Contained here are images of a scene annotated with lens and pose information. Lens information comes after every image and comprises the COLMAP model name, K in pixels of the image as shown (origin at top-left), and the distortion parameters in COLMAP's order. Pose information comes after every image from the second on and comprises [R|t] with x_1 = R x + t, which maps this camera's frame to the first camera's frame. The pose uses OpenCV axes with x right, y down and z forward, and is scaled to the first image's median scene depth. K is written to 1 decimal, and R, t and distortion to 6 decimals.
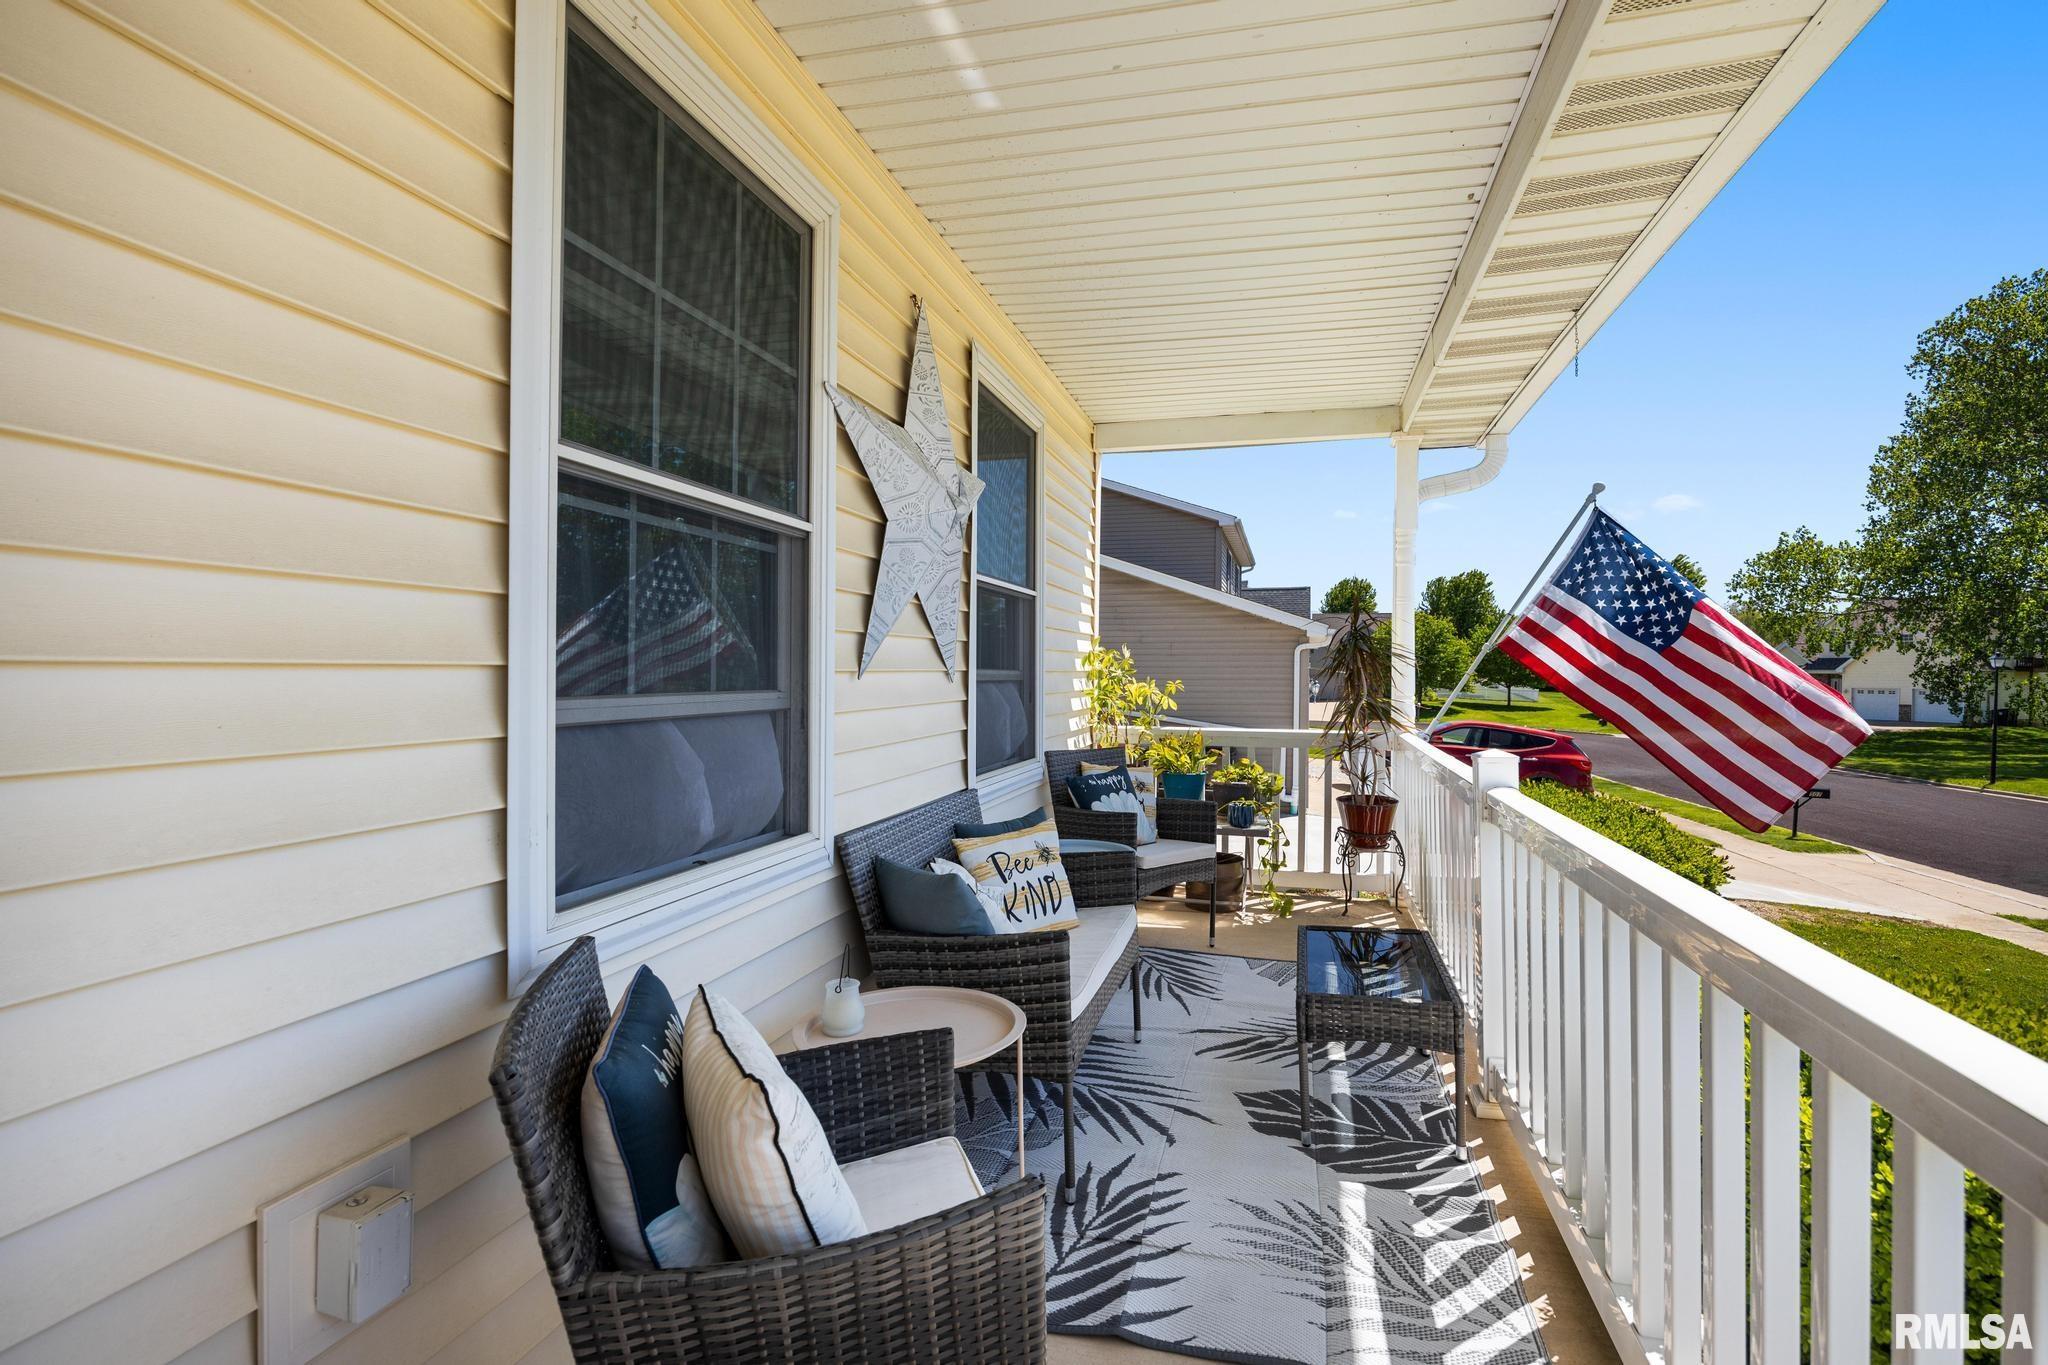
lens RADIAL K [[965.3, 0, 1024.0], [0, 965.3, 682.5], [0, 0, 1]] dist [0.000120, 0.000003]
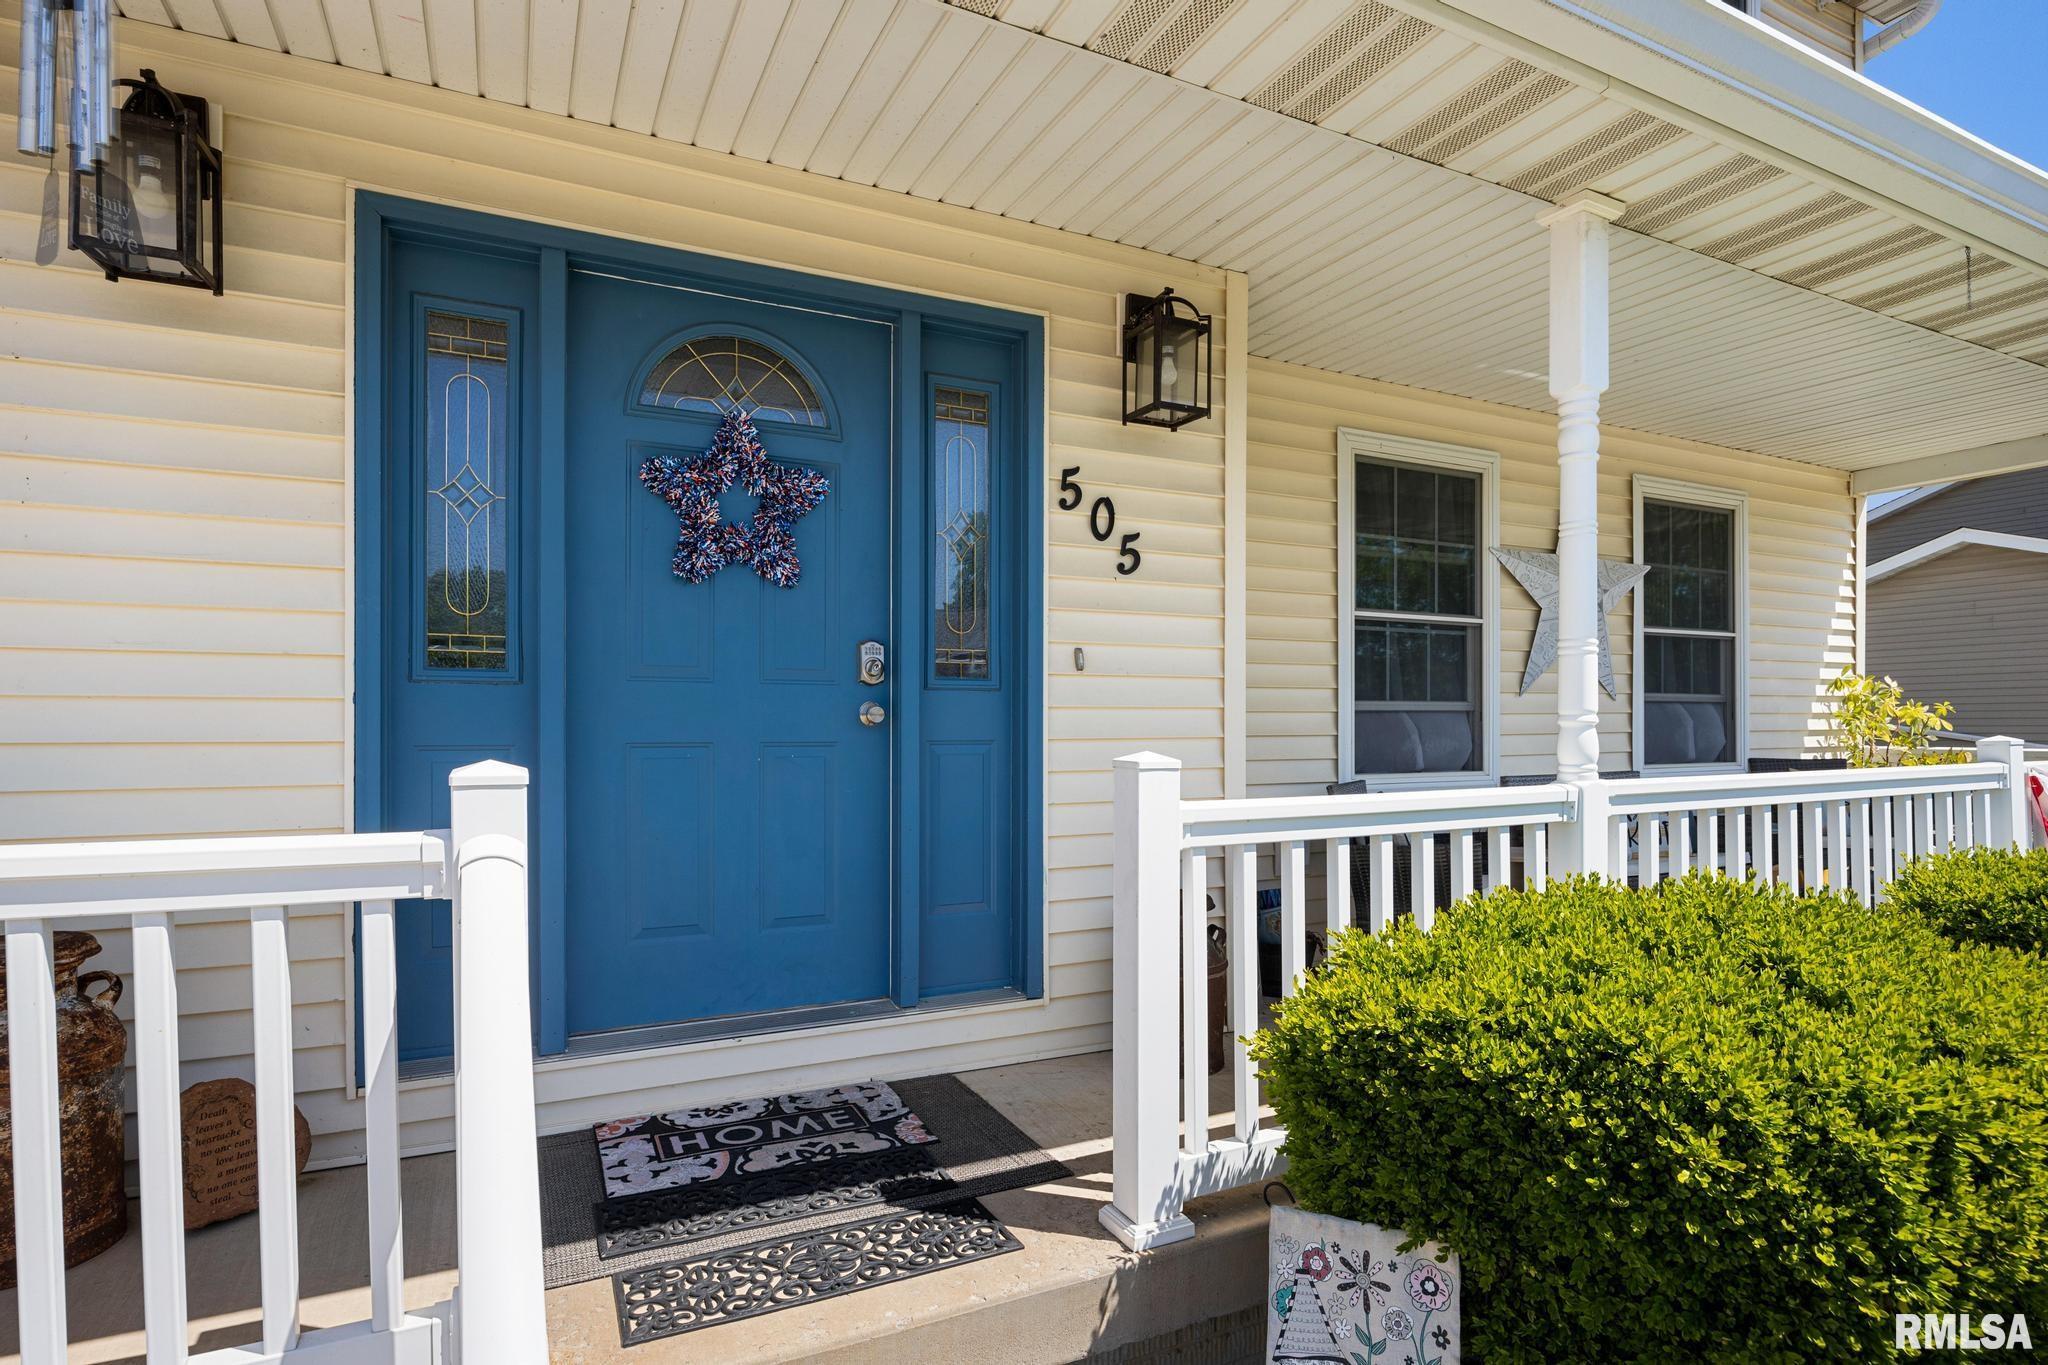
lens RADIAL K [[1072.3, 0, 1024.0], [0, 1072.3, 682.5], [0, 0, 1]] dist [0.000091, -0.000435]
pose [[0.676946, -0.036118, -0.735146, 0.698221], [-0.000610, 0.998767, -0.049632, 0.071906], [0.736033, 0.034047, 0.676089, -1.098392]]
